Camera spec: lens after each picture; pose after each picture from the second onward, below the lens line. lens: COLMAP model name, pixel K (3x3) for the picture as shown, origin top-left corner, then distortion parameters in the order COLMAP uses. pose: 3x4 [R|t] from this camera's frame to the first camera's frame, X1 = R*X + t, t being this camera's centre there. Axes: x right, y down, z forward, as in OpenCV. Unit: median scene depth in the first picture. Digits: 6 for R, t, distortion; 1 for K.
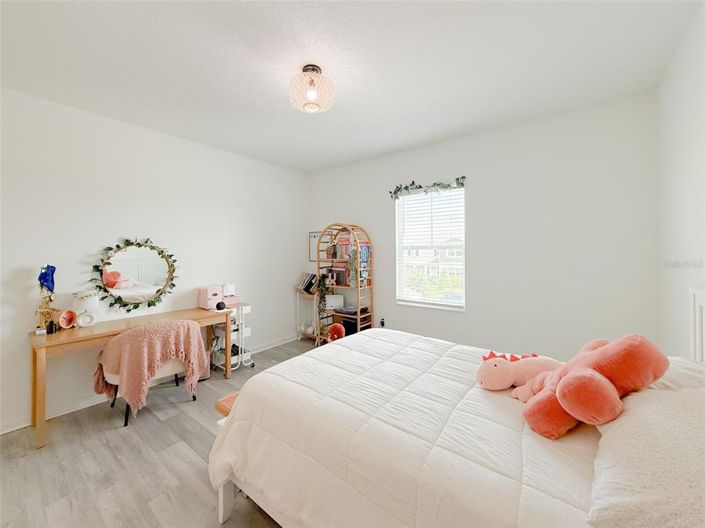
lens RADIAL K [[279.8, 0, 351.9], [0, 279.8, 253.8], [0, 0, 1]] dist [0.000187, 0.000021]
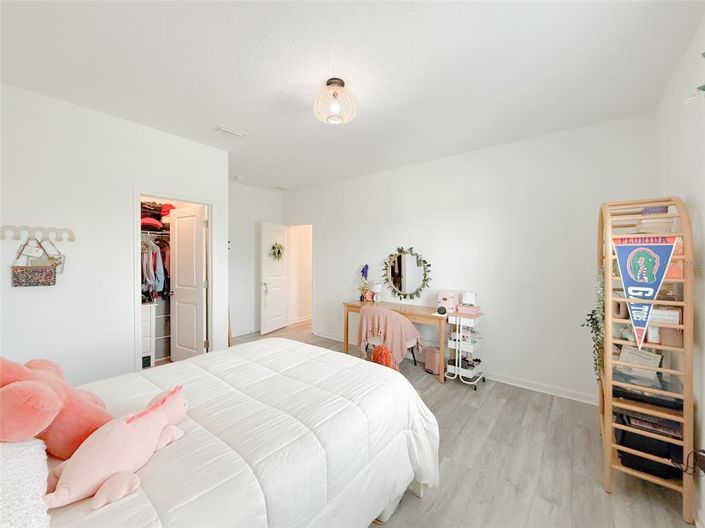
lens RADIAL K [[284.0, 0, 341.8], [0, 284.0, 266.6], [0, 0, 1]] dist [0.000195, 0.000064]
pose [[-0.031882, 0.040432, -0.998673, 0.744915], [-0.005903, 0.999156, 0.040640, -0.019495], [0.999474, 0.007190, -0.031616, 0.863686]]
